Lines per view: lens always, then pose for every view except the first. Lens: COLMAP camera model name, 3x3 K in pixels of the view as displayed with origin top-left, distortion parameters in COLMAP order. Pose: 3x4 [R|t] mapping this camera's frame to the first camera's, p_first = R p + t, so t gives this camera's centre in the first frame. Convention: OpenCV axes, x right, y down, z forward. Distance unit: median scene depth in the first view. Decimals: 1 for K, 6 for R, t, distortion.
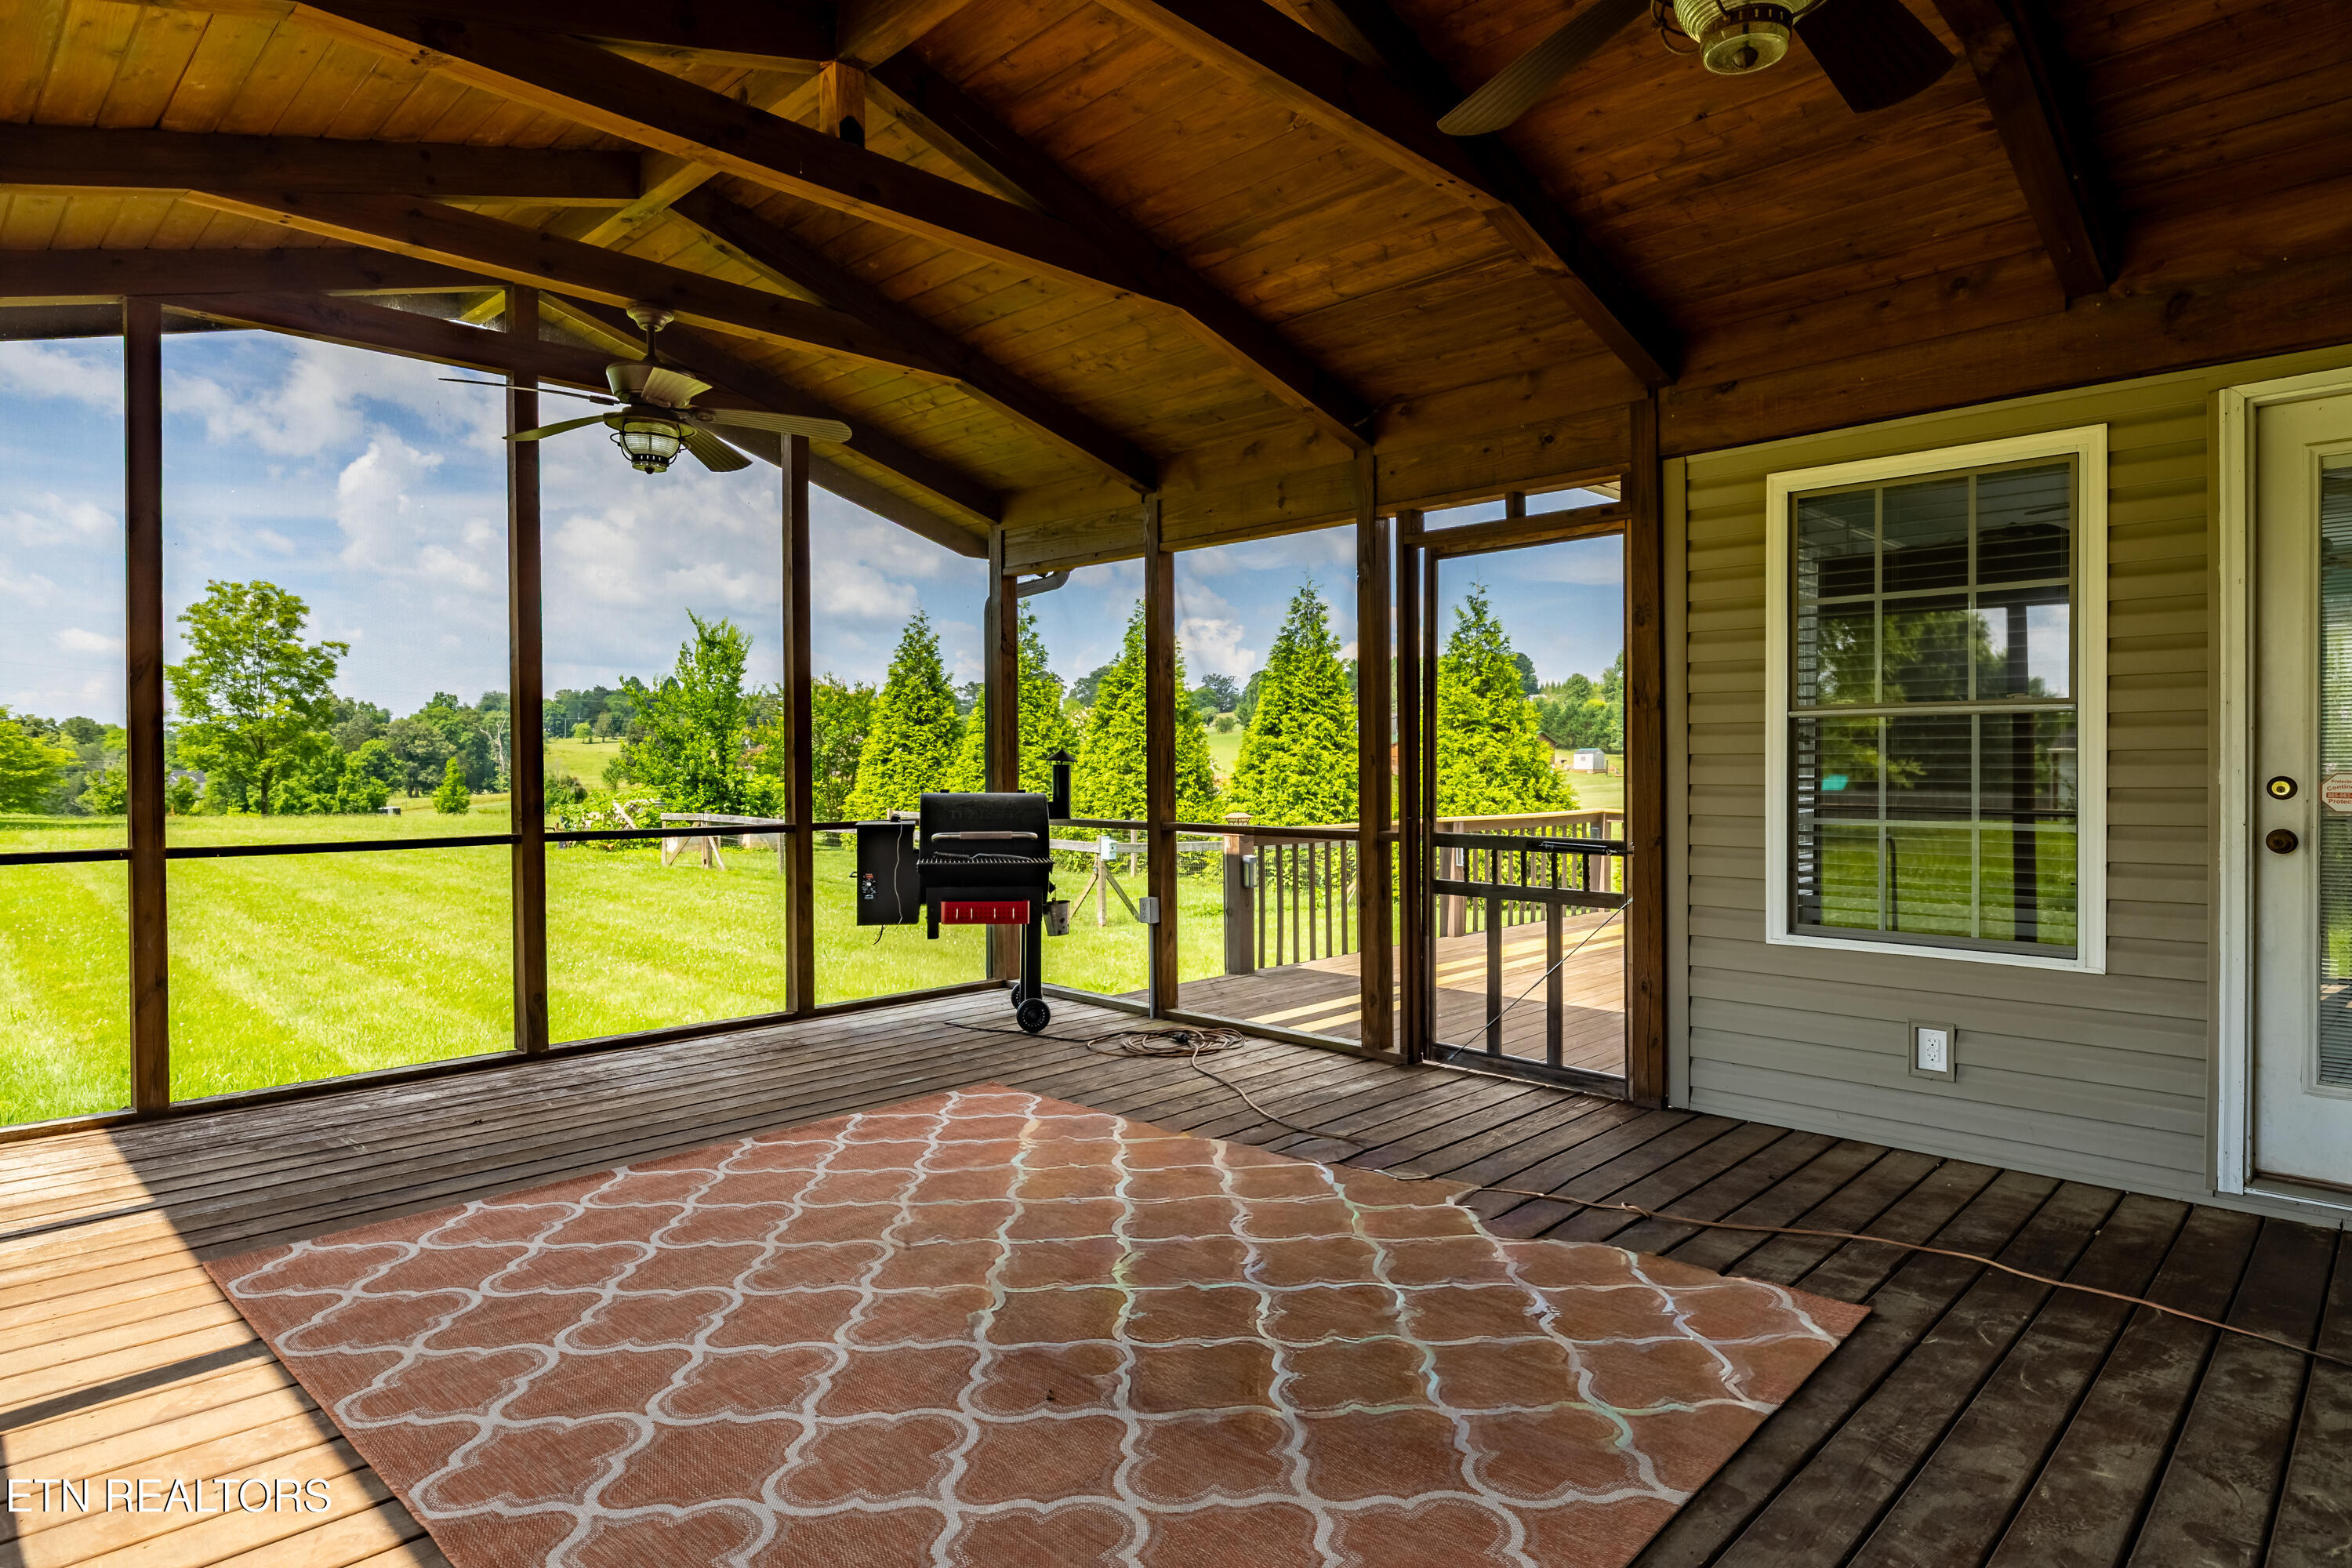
lens RADIAL K [[1295.5, 0, 1176.0], [0, 1295.5, 784.0], [0, 0, 1]] dist [0.000235, -0.000284]
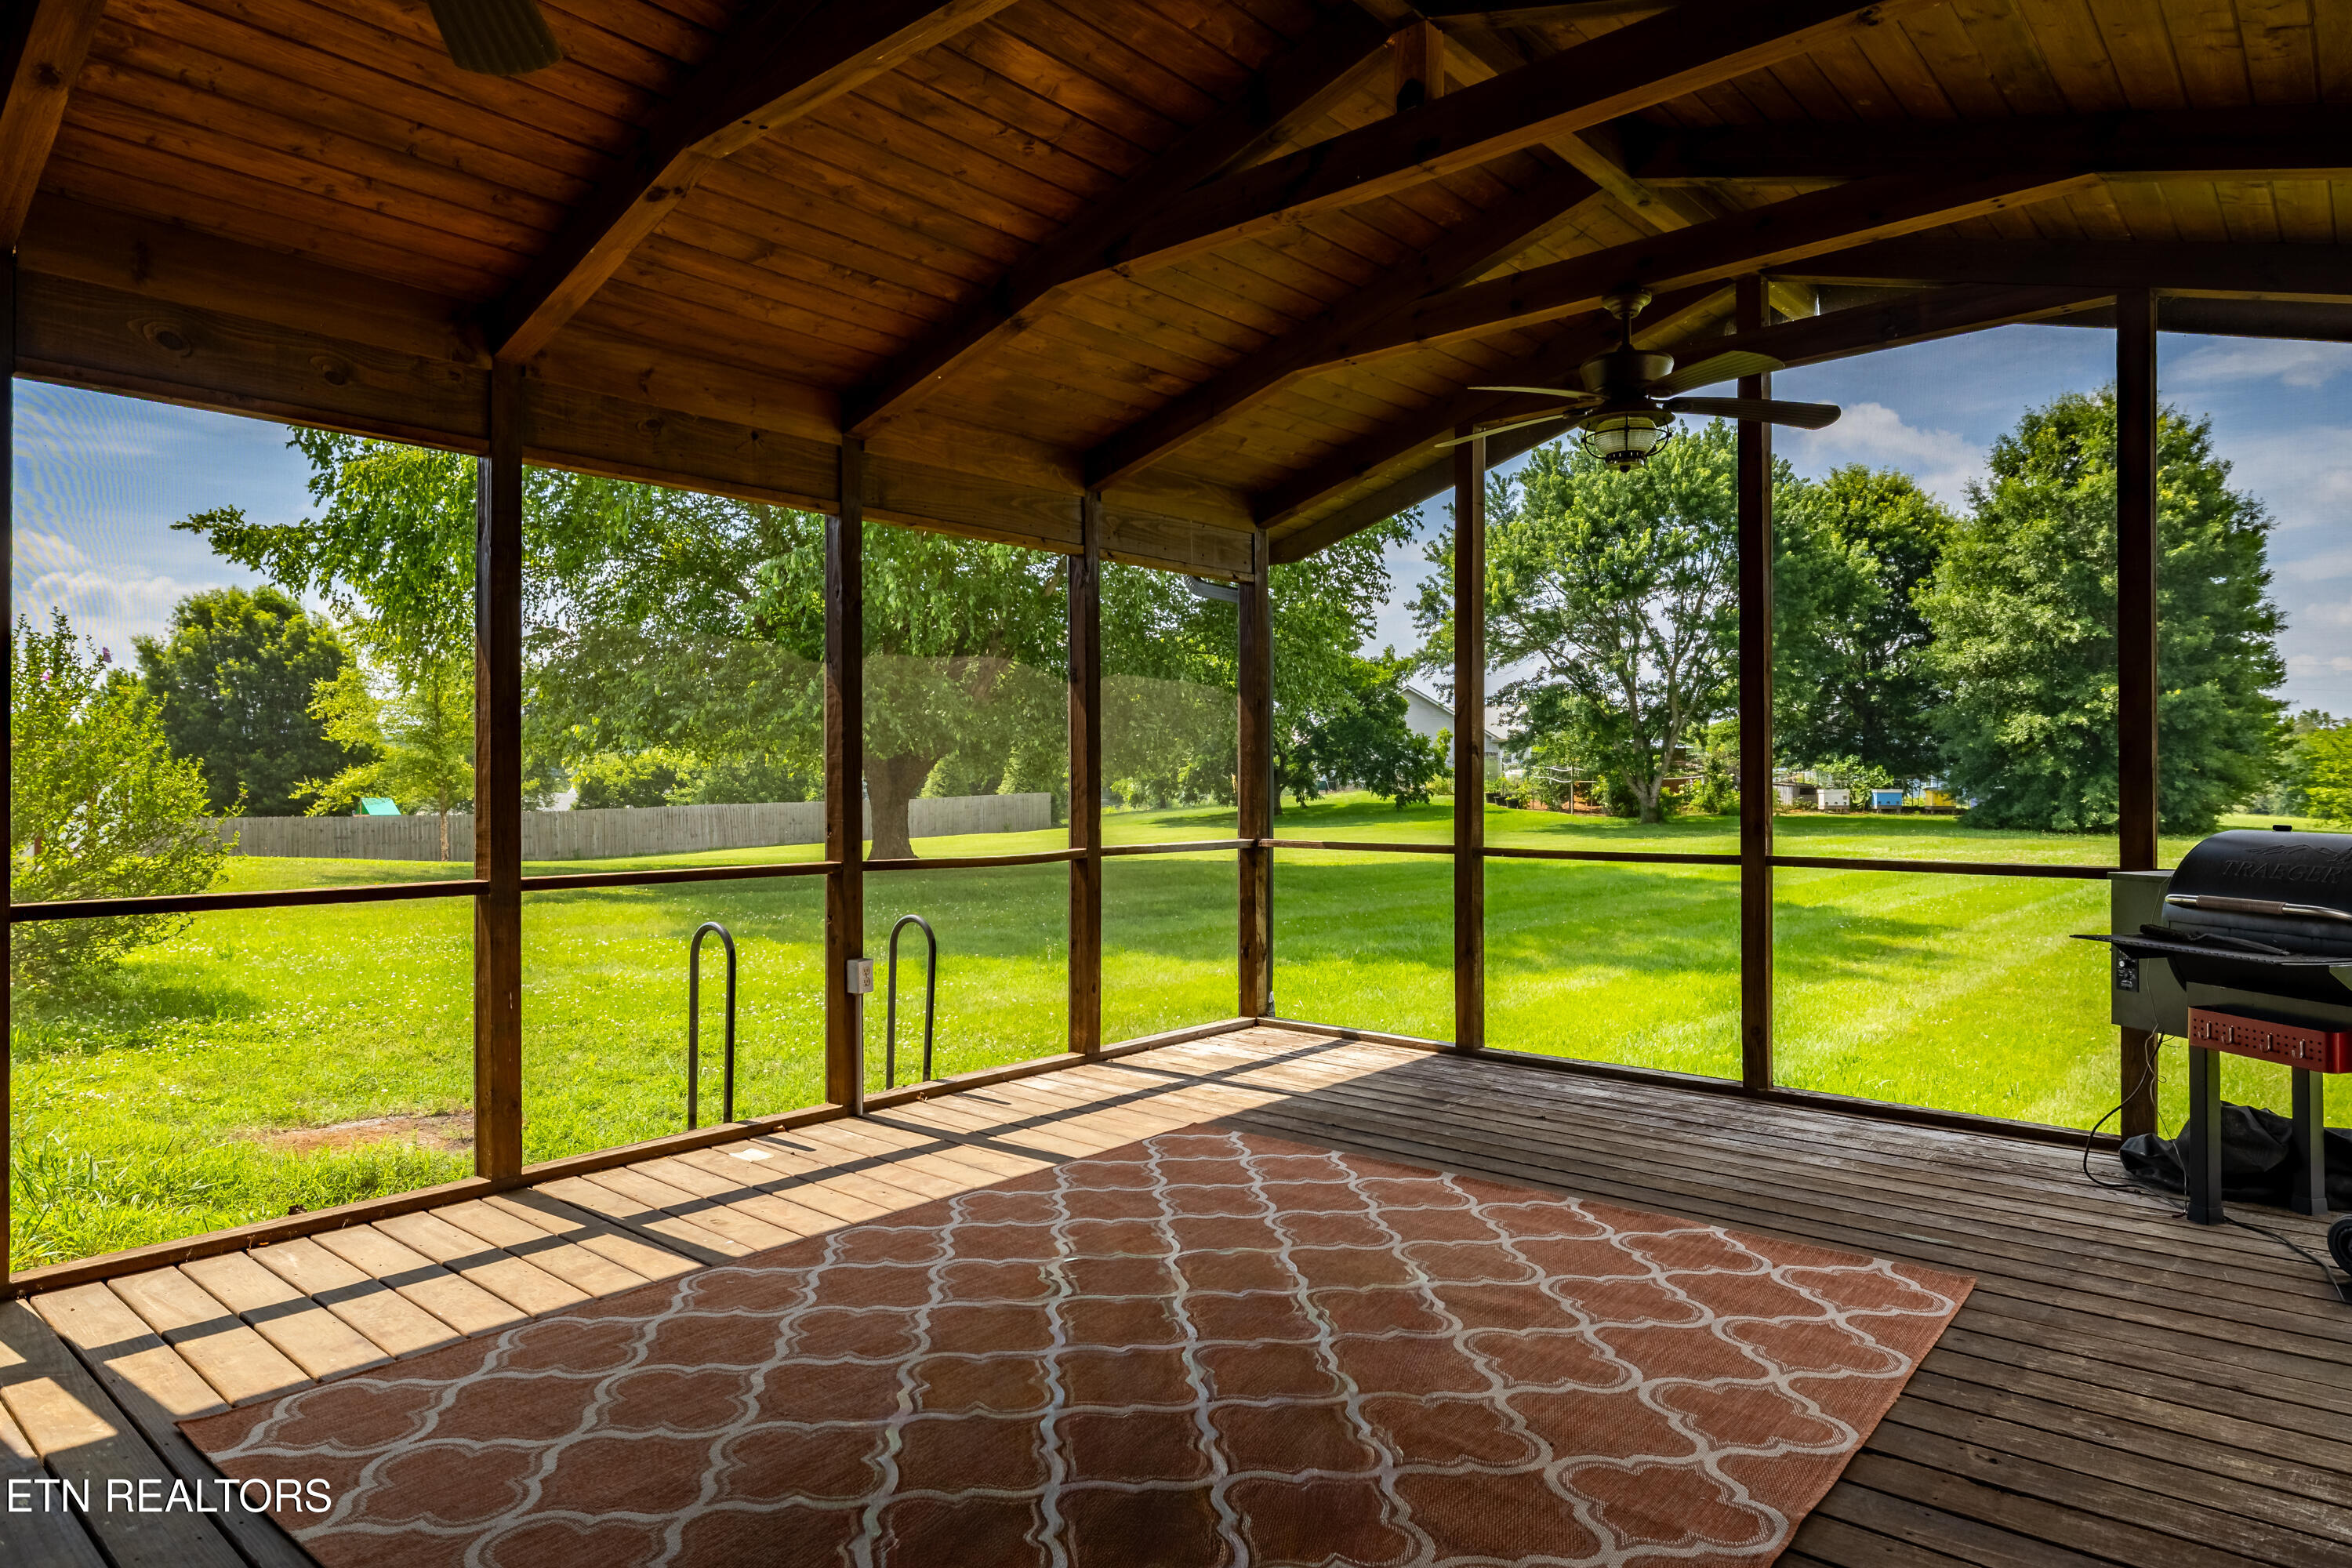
lens RADIAL K [[1395.0, 0, 1176.0], [0, 1395.0, 784.0], [0, 0, 1]] dist [0.003796, 0.000675]
pose [[0.049901, 0.000894, -0.998754, 0.668527], [-0.010395, 0.999946, 0.000376, -0.011804], [0.998700, 0.010363, 0.049908, 0.723723]]
